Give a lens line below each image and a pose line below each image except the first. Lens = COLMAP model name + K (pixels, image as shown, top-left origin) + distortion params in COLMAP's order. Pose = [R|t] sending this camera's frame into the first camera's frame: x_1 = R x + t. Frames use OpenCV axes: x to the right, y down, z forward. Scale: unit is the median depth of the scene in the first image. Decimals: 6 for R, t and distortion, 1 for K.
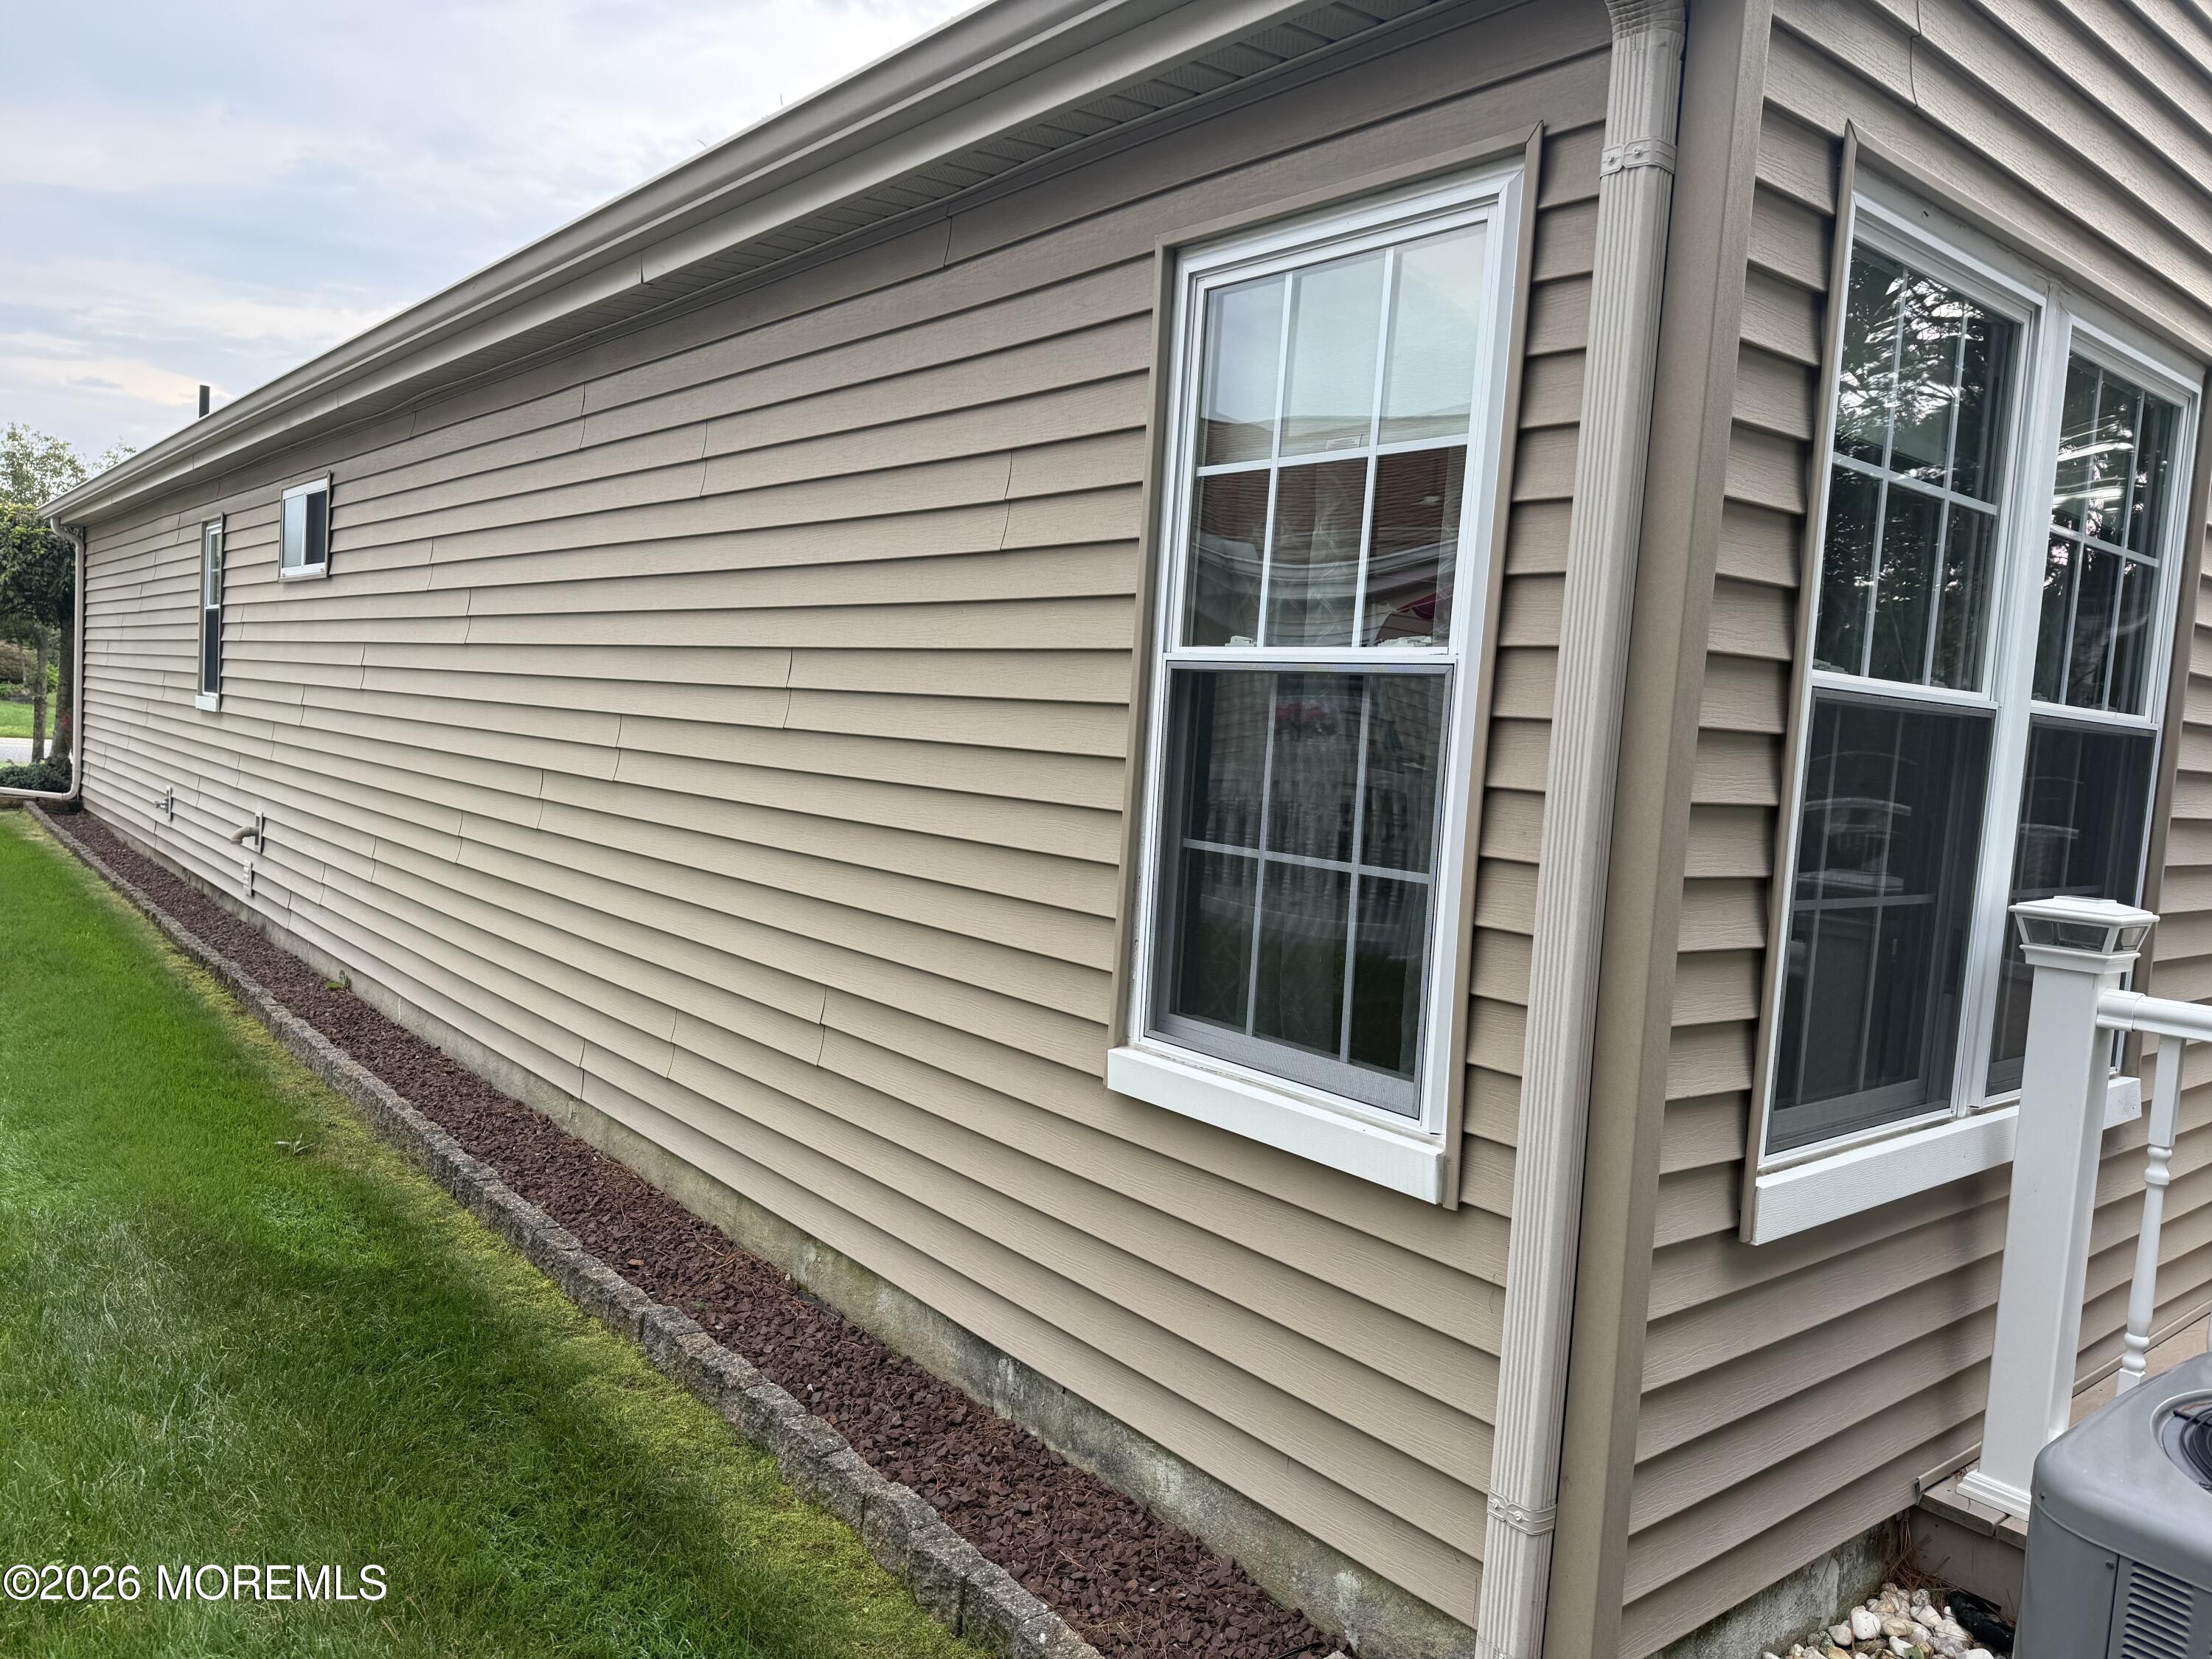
lens RADIAL K [[1546.7, 0, 1103.3], [0, 1546.7, 839.3], [0, 0, 1]] dist [0.030988, -0.040528]
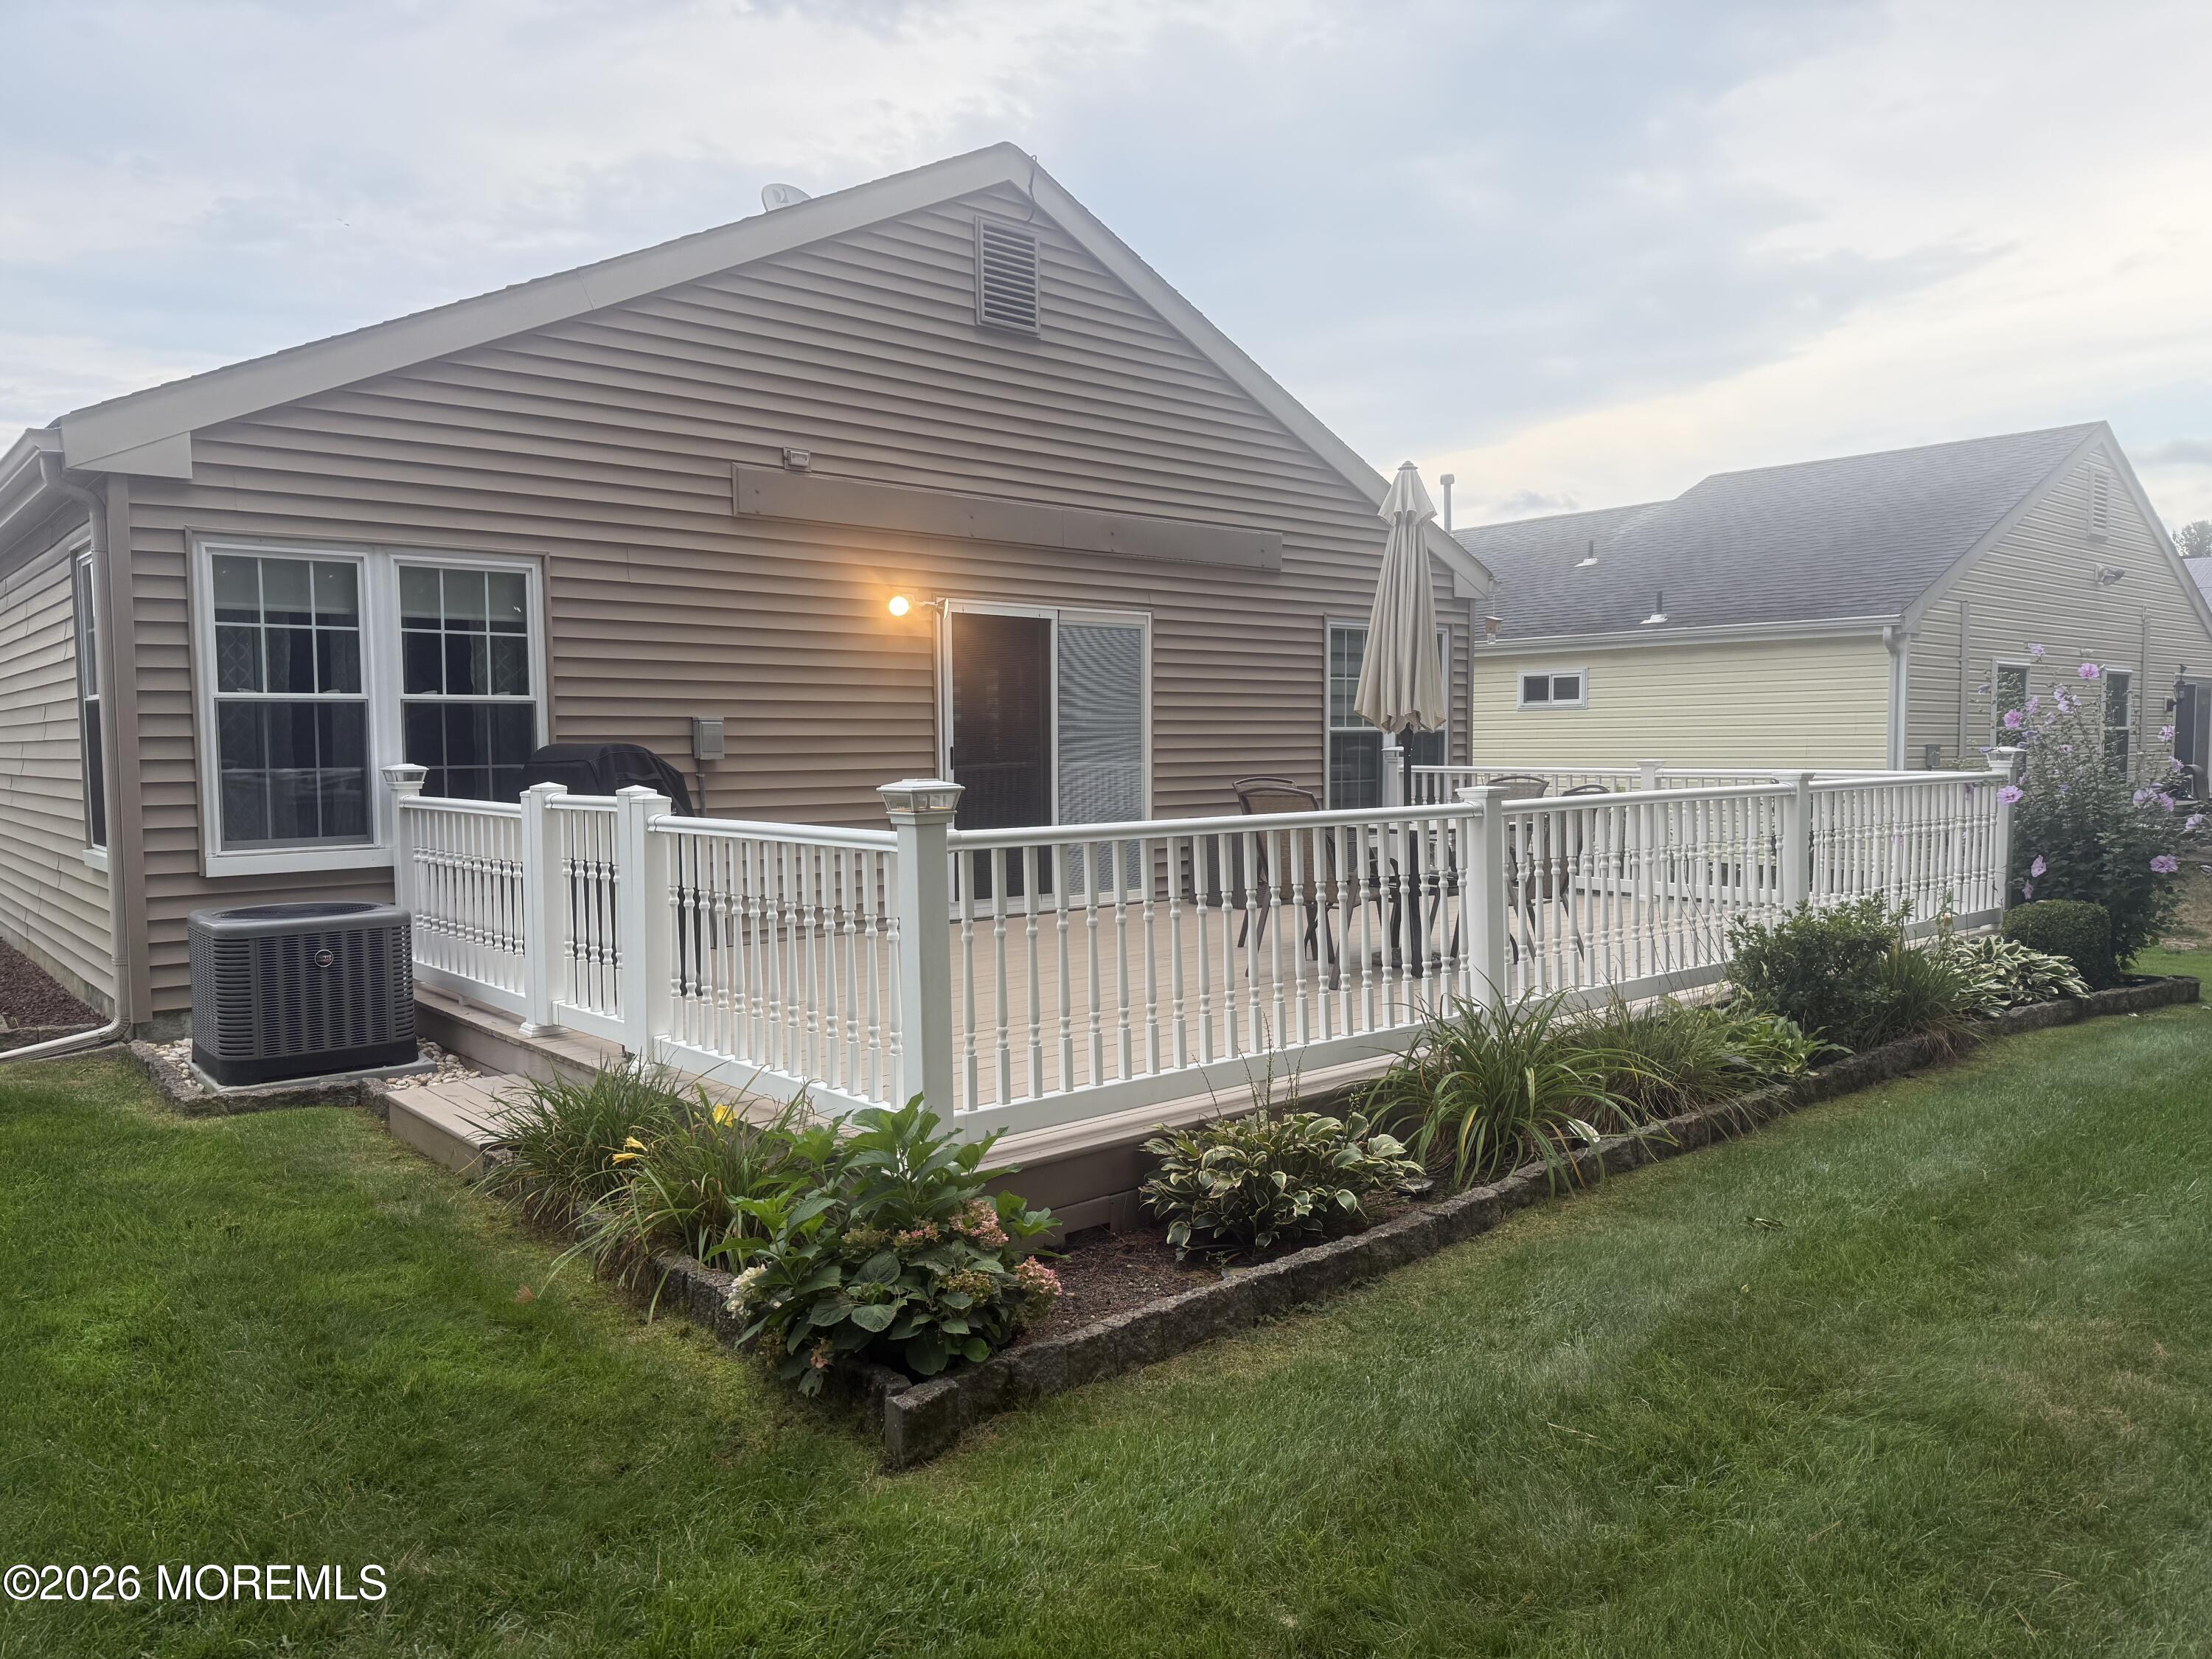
lens RADIAL K [[1546.1, 0, 1105.8], [0, 1546.1, 823.6], [0, 0, 1]] dist [0.046129, -0.072581]
pose [[0.996699, -0.076126, 0.028204, 1.863144], [0.076837, 0.996730, -0.025022, 0.322504], [-0.026207, 0.027107, 0.999289, -1.885453]]
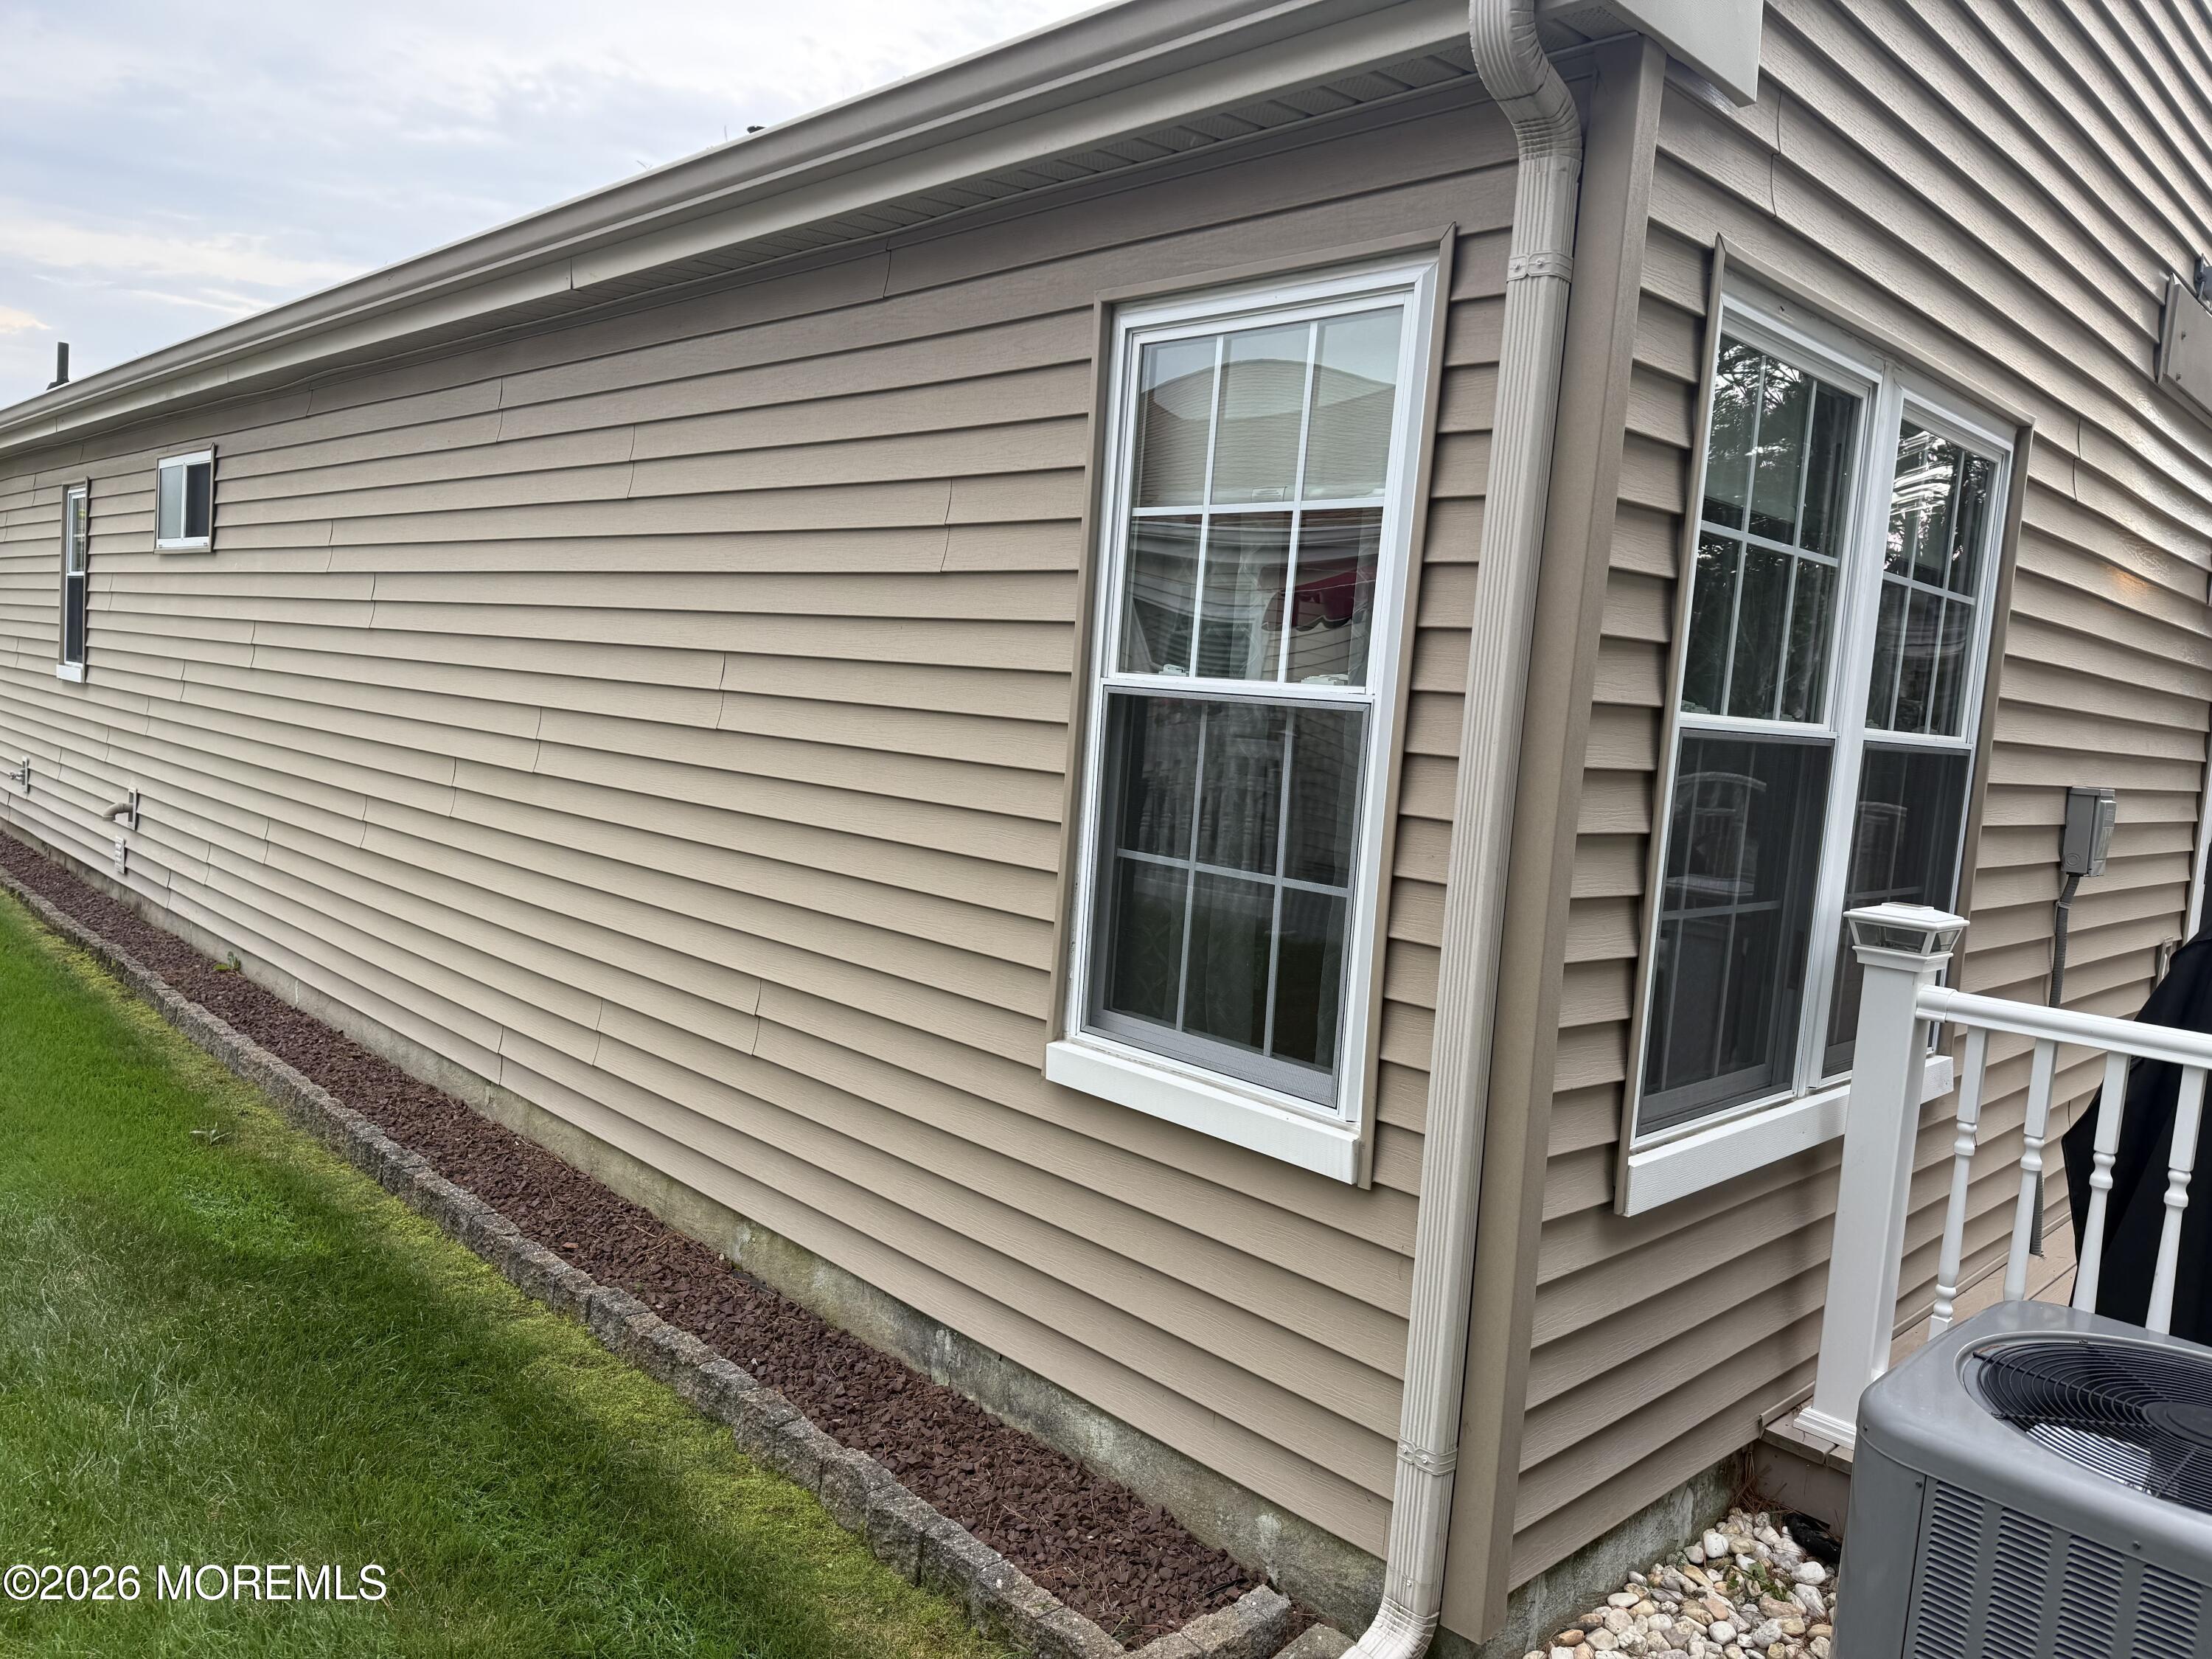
lens RADIAL K [[1551.7, 0, 1107.3], [0, 1551.7, 826.8], [0, 0, 1]] dist [0.051971, -0.082451]
pose [[0.996155, 0.002530, 0.087576, -0.054061], [-0.004140, 0.999826, 0.018204, -0.038445], [-0.087515, -0.018497, 0.995991, -0.089705]]
